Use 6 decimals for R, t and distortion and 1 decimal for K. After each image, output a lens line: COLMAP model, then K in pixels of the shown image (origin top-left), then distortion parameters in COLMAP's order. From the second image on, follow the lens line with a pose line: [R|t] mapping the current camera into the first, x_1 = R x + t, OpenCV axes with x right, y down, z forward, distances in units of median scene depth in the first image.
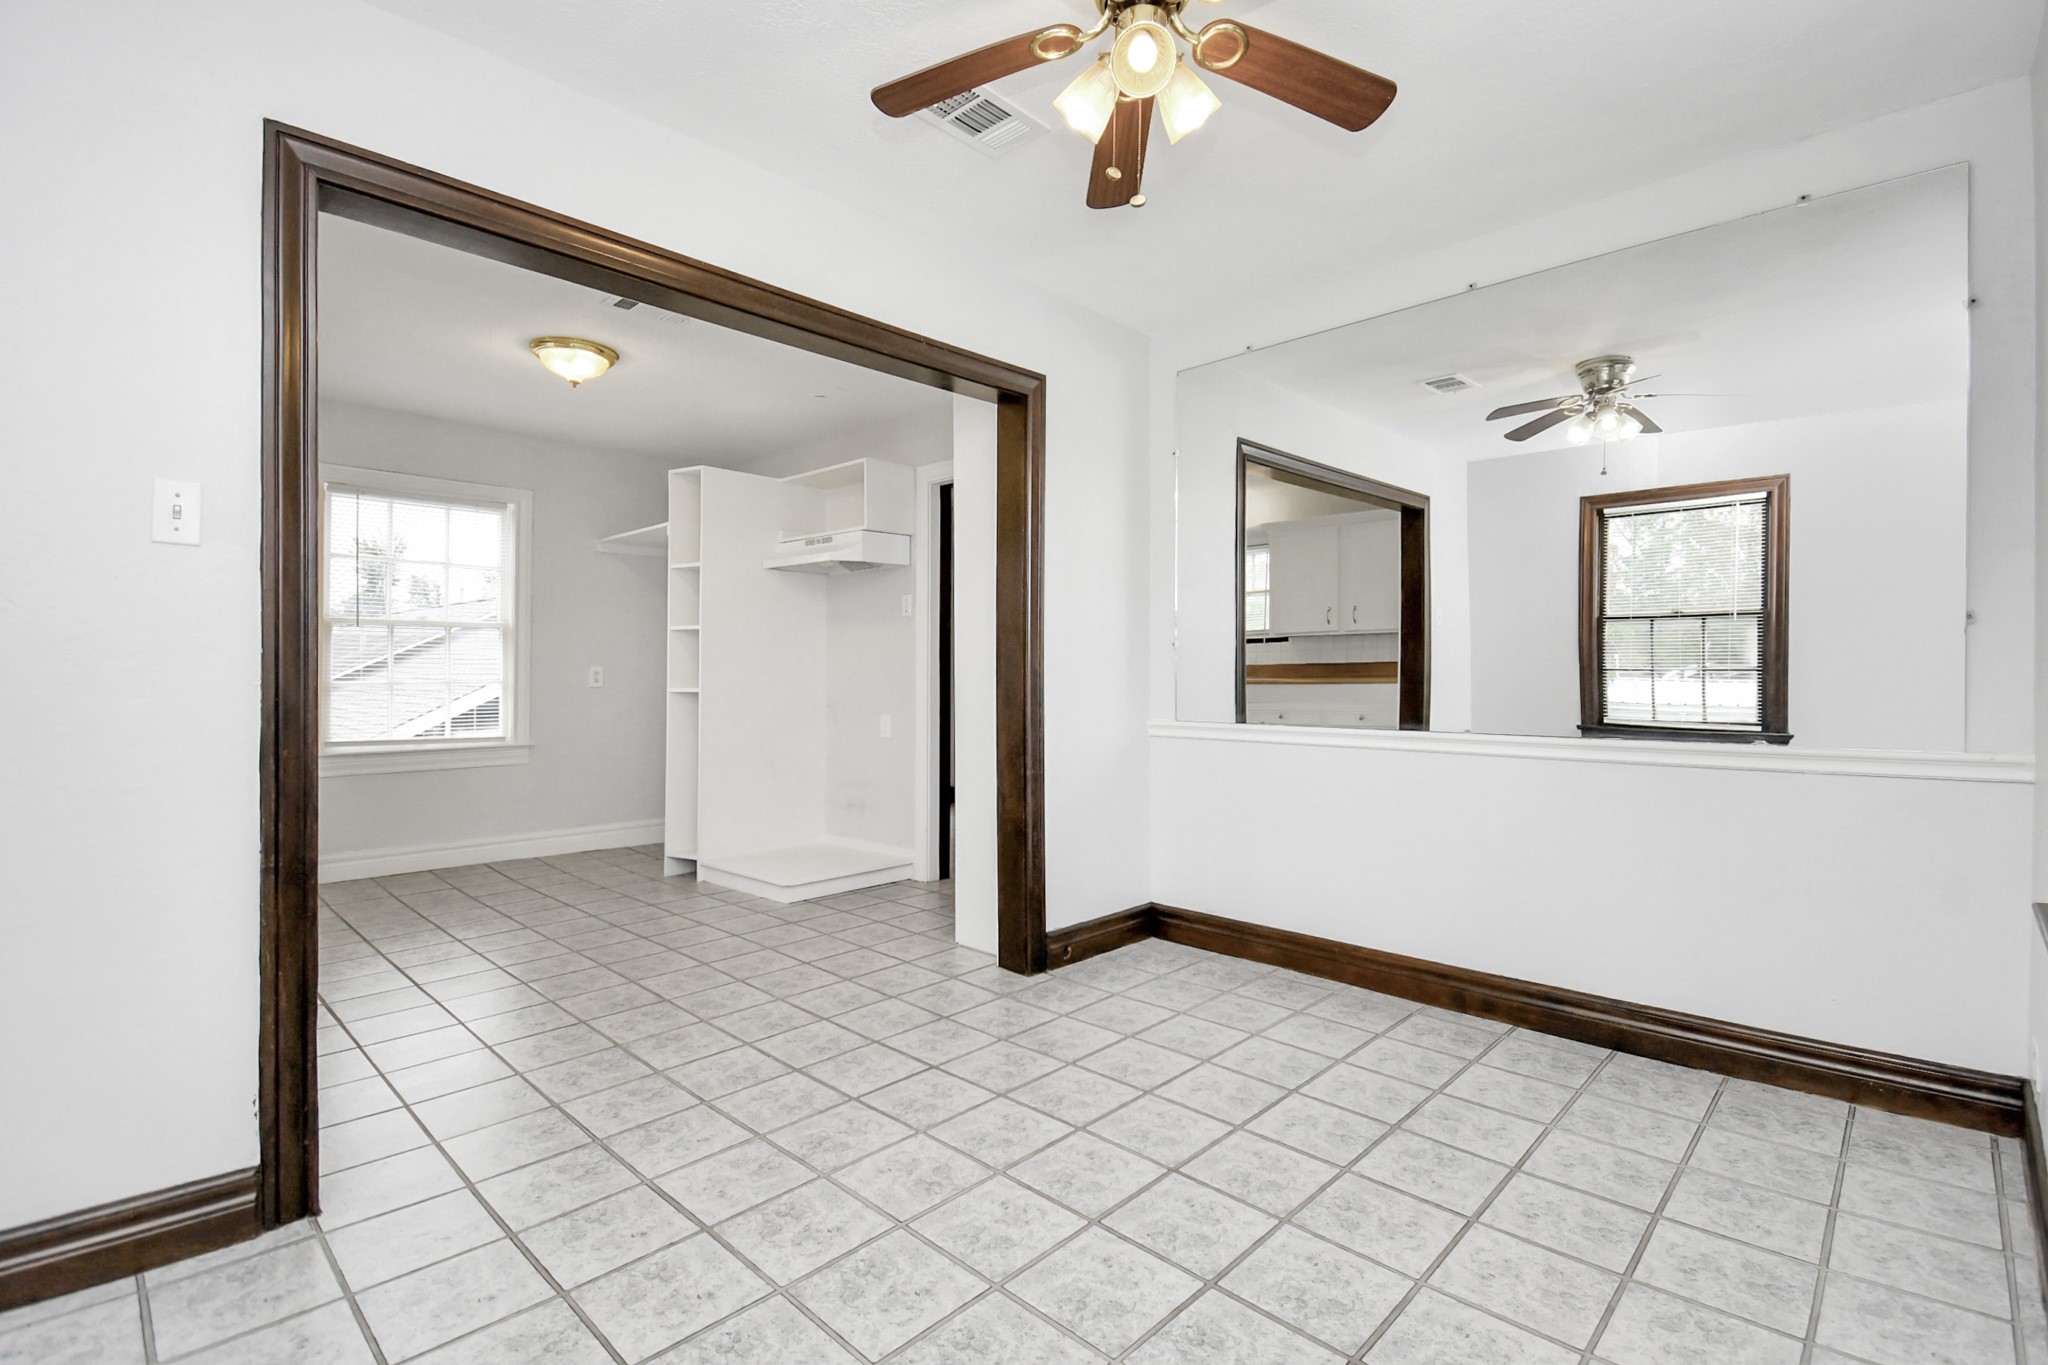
lens RADIAL K [[919.0, 0, 1023.4], [0, 919.0, 673.5], [0, 0, 1]] dist [0.018568, -0.025109]
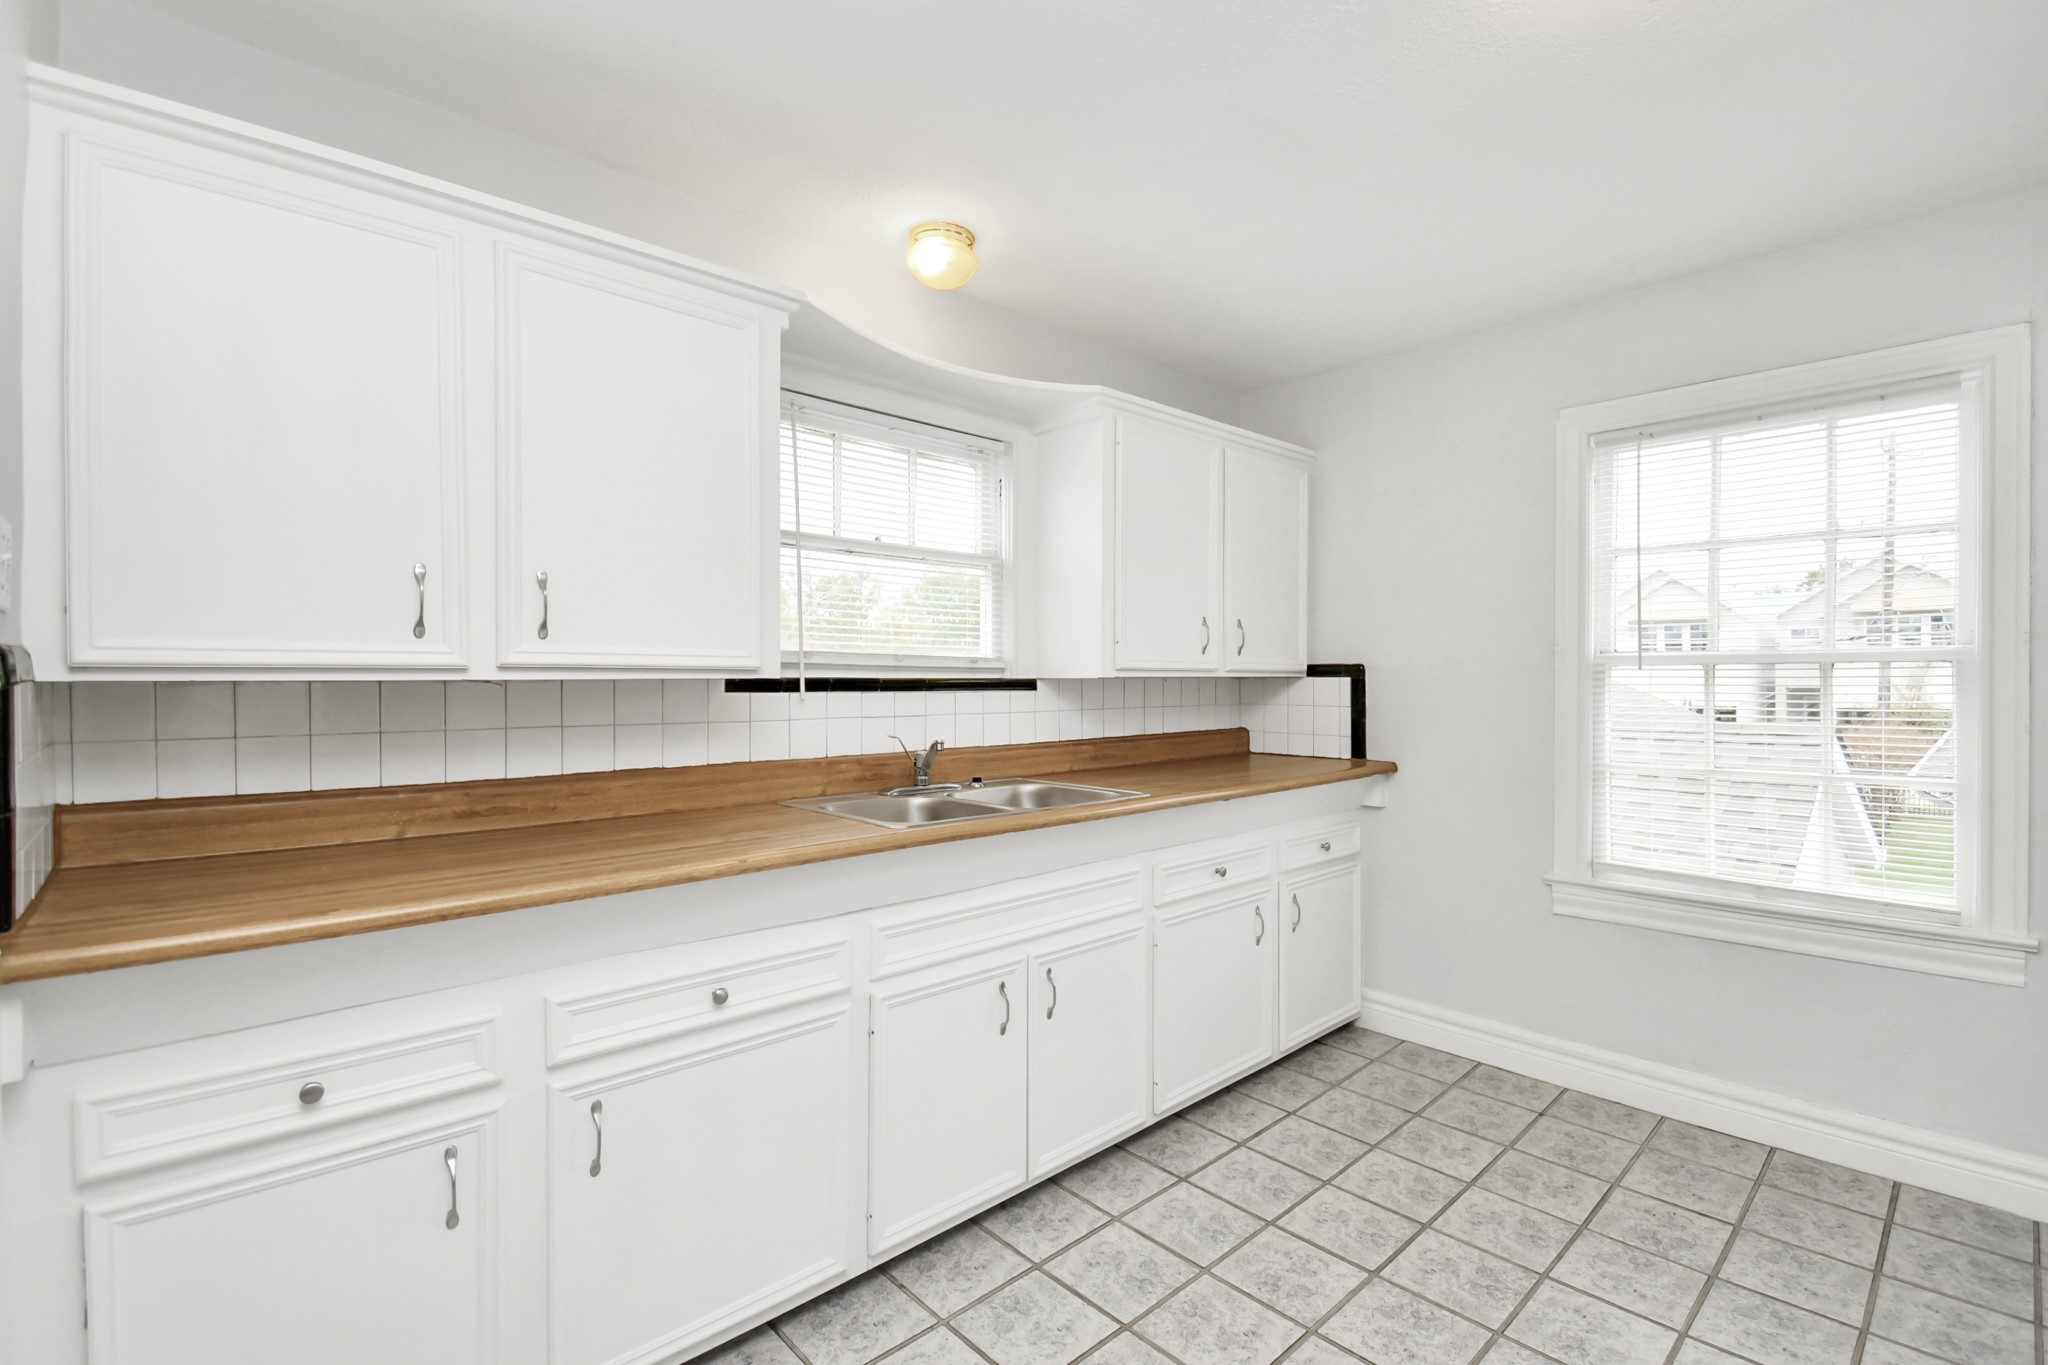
lens RADIAL K [[919.0, 0, 1023.4], [0, 919.0, 673.5], [0, 0, 1]] dist [0.018568, -0.025109]
pose [[-0.052694, -0.006531, -0.998589, -0.121134], [-0.004285, 0.999971, -0.006314, -0.042198], [0.998602, 0.003946, -0.052720, 0.632392]]
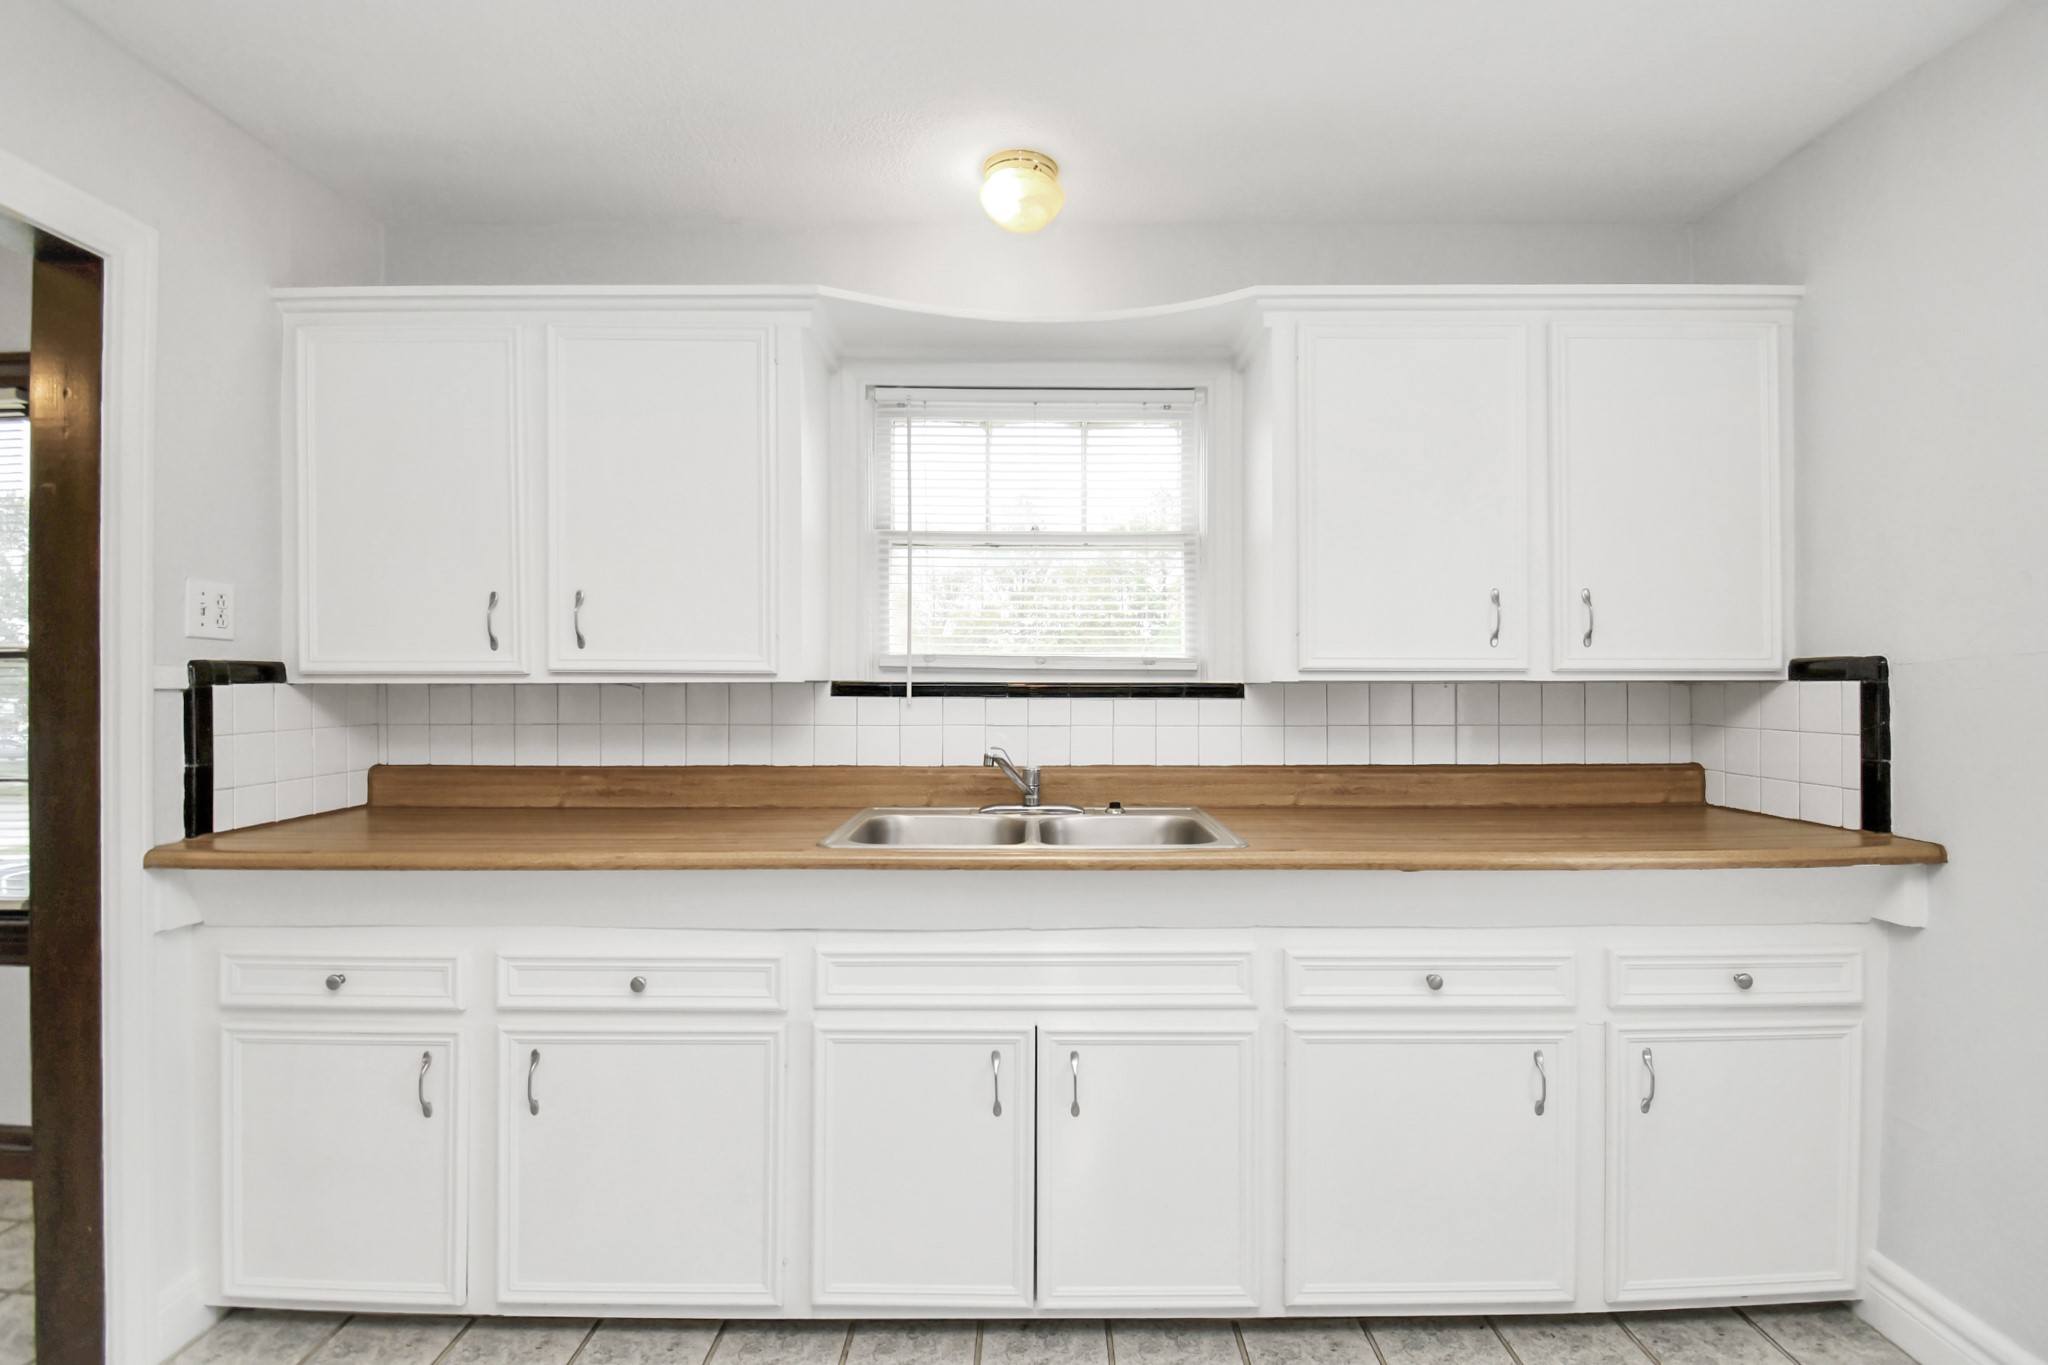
lens RADIAL K [[909.4, 0, 1035.0], [0, 909.4, 684.4], [0, 0, 1]] dist [0.018245, -0.023838]
pose [[-0.713534, -0.004302, -0.700607, -0.329419], [-0.005244, 0.999986, -0.000800, -0.041195], [0.700600, 0.003103, -0.713547, 0.875692]]
